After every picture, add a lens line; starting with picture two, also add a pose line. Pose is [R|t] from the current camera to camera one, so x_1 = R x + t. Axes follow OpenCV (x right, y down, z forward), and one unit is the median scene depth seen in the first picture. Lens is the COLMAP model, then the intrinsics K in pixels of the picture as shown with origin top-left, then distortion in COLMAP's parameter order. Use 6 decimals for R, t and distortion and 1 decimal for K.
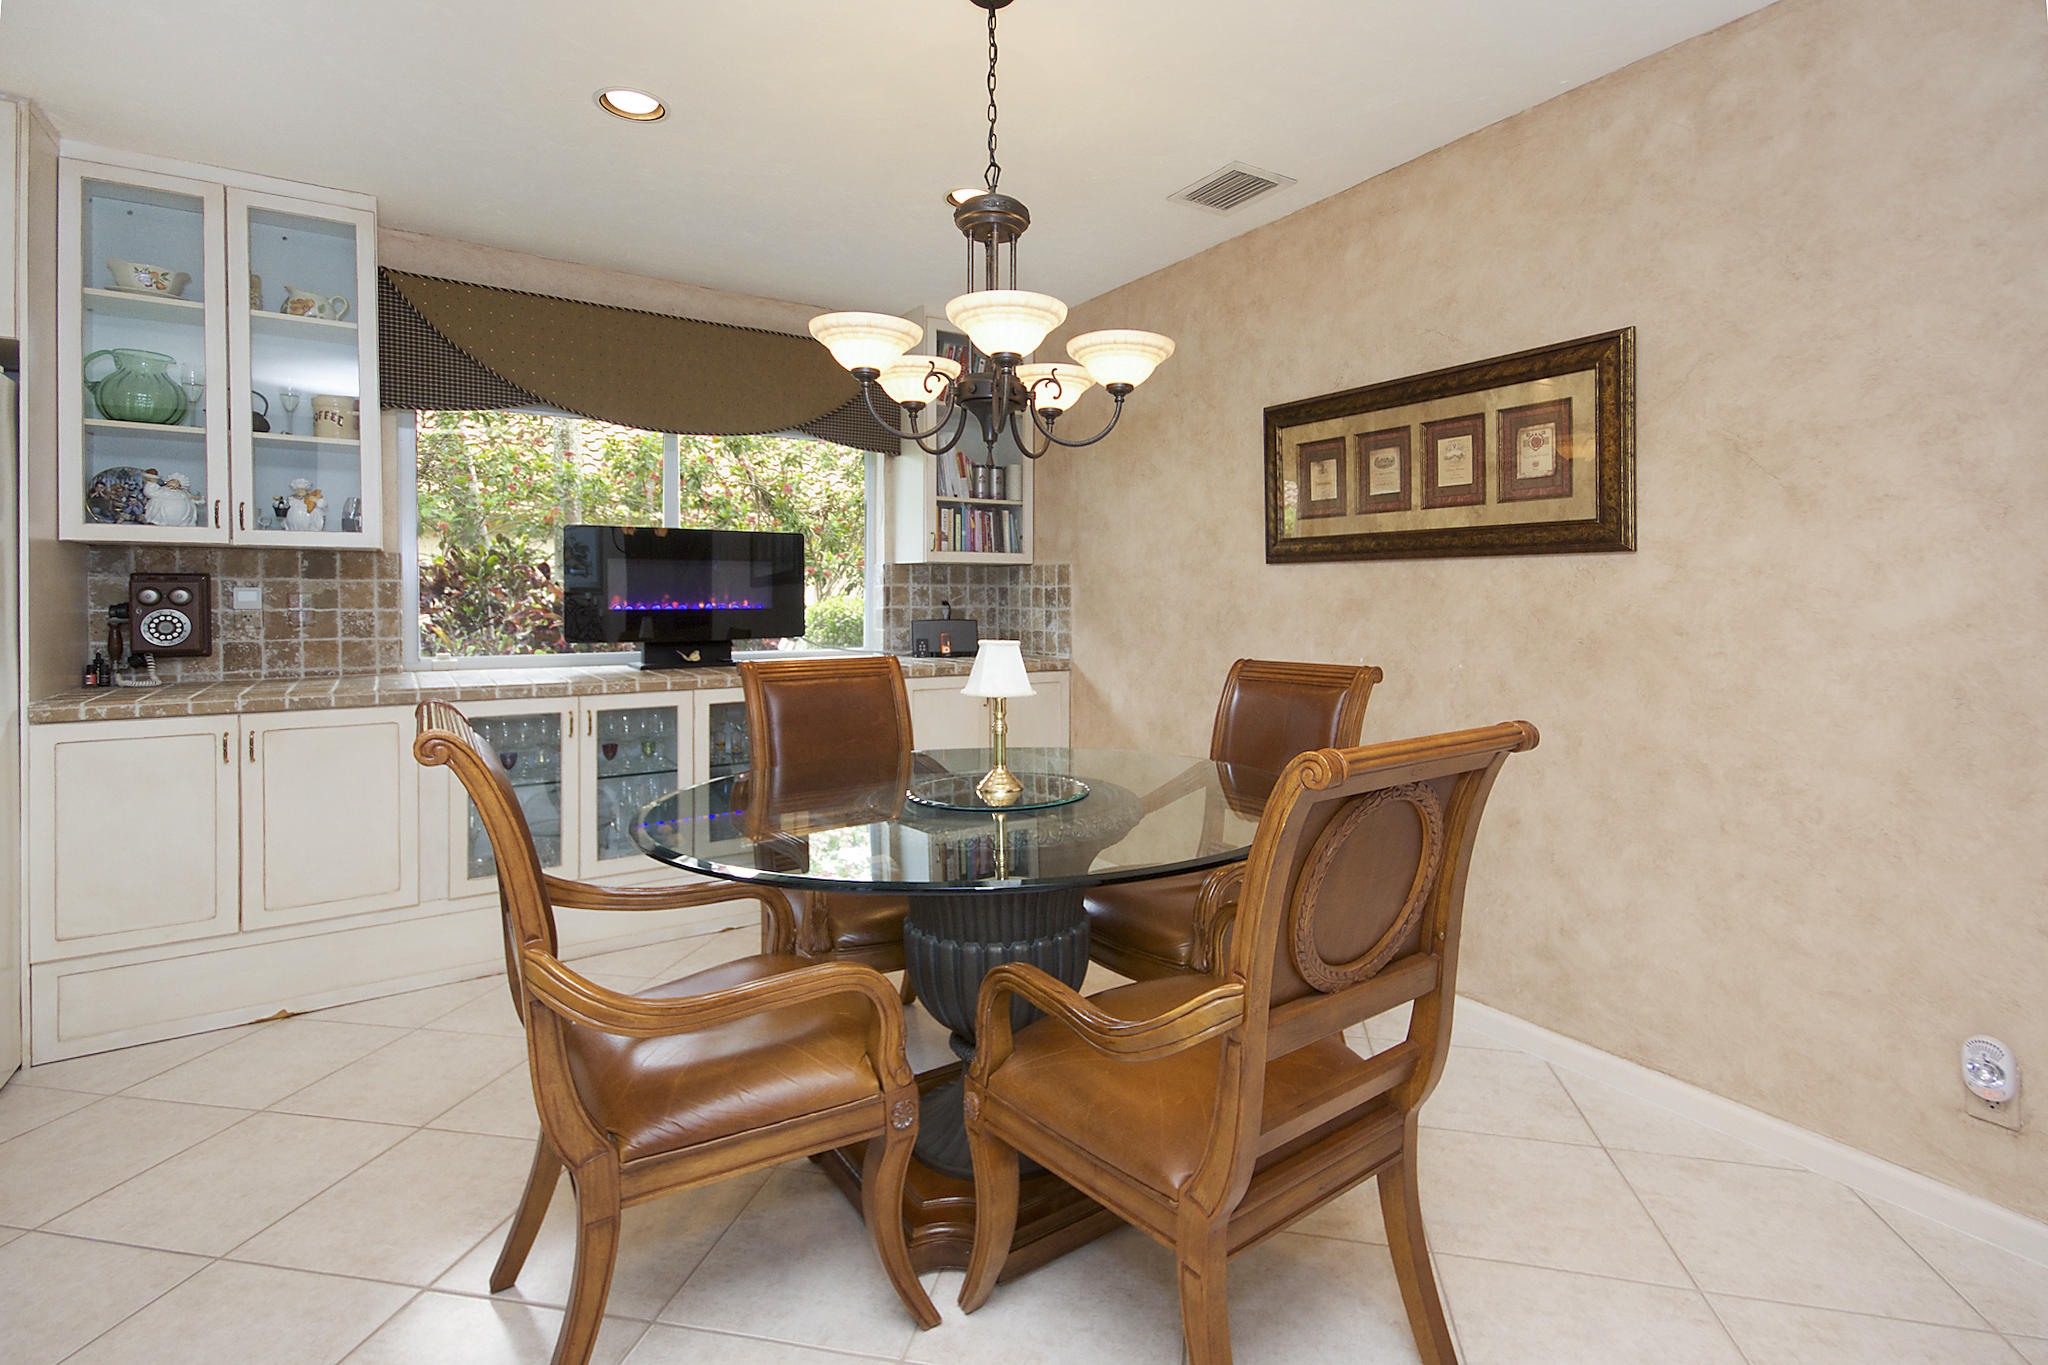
lens RADIAL K [[945.6, 0, 1028.0], [0, 945.6, 606.3], [0, 0, 1]] dist [0.051575, -0.024117]
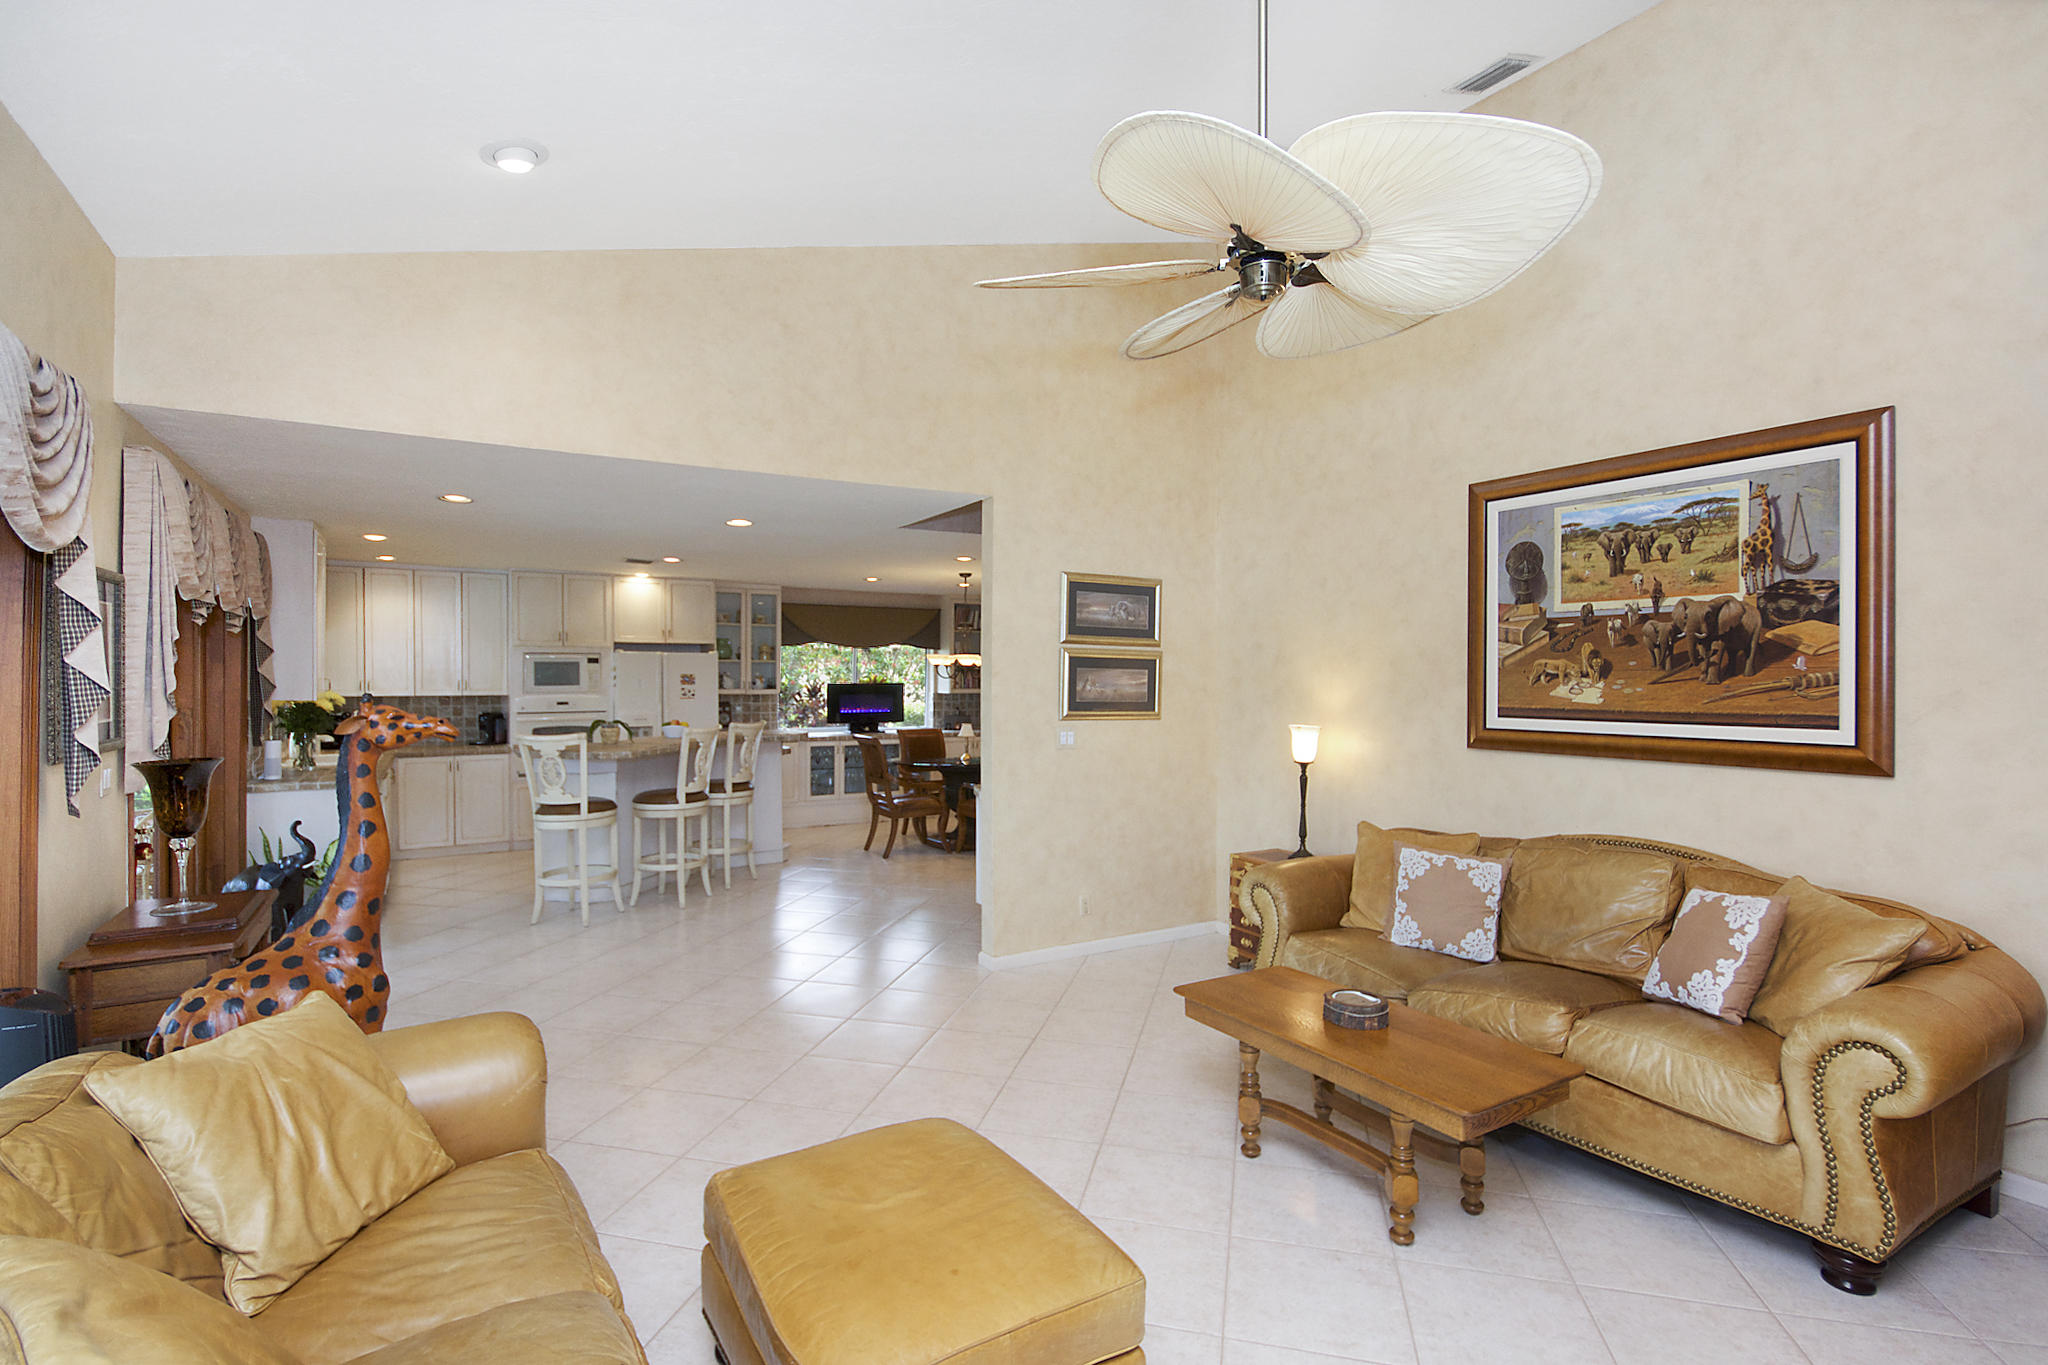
lens RADIAL K [[954.9, 0, 1025.1], [0, 954.9, 689.4], [0, 0, 1]] dist [-0.000626, -0.000464]
pose [[0.999419, 0.004804, -0.033742, 0.251634], [-0.004775, 0.999988, 0.000955, -0.080933], [0.033746, -0.000793, 0.999430, -2.159607]]
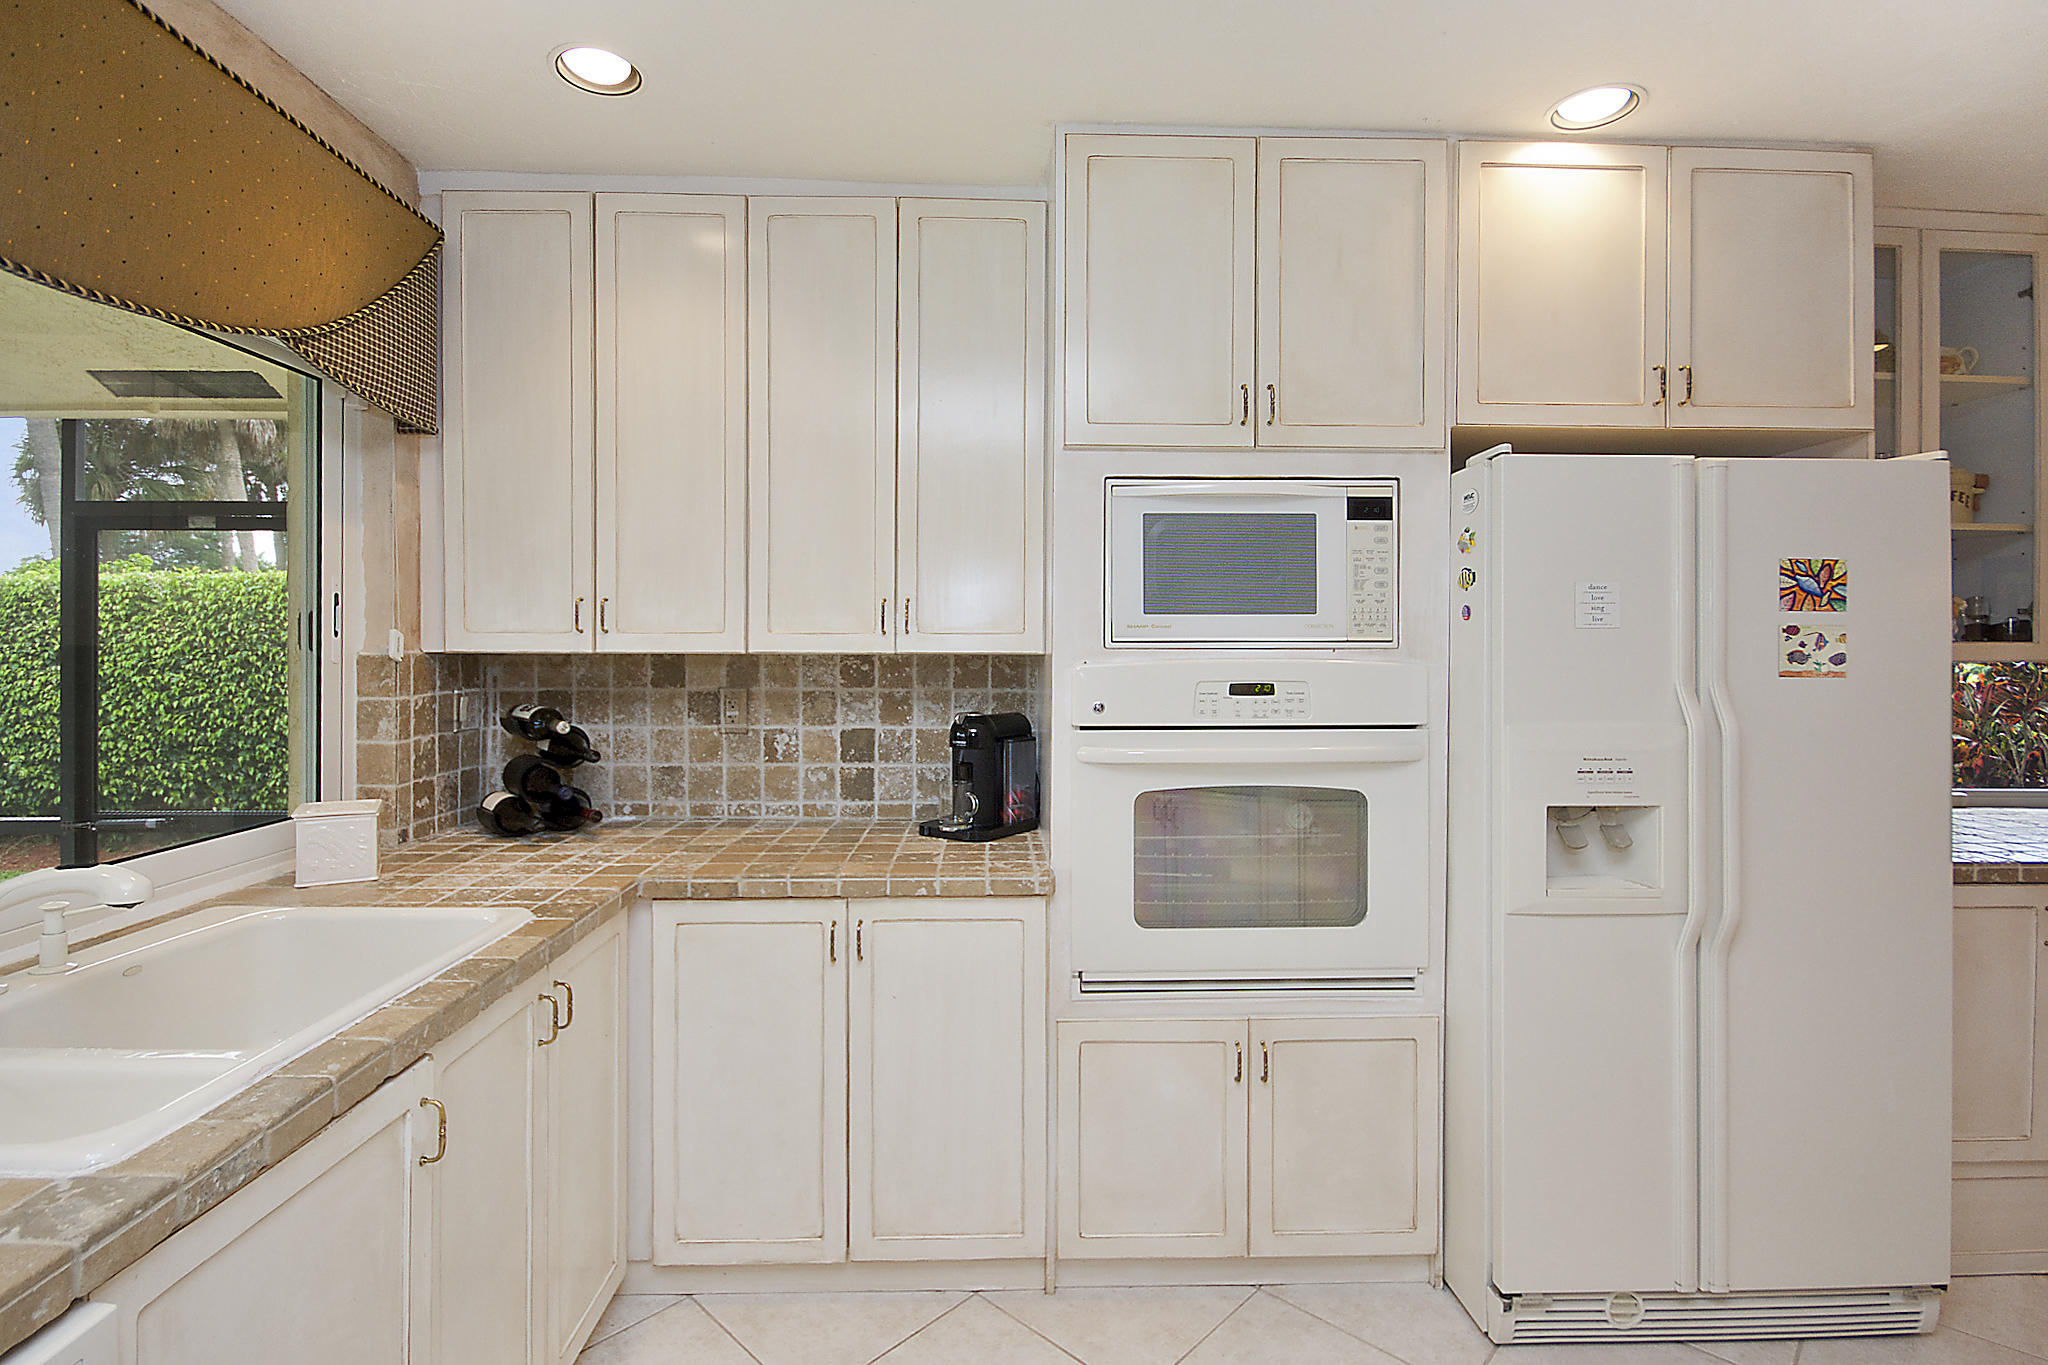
lens RADIAL K [[945.5, 0, 1016.1], [0, 945.5, 657.2], [0, 0, 1]] dist [0.000076, -0.000077]
pose [[0.847276, 0.009288, -0.531071, -0.968531], [-0.015147, 0.999863, -0.006680, -0.047203], [0.530936, 0.013704, 0.847301, -0.080460]]
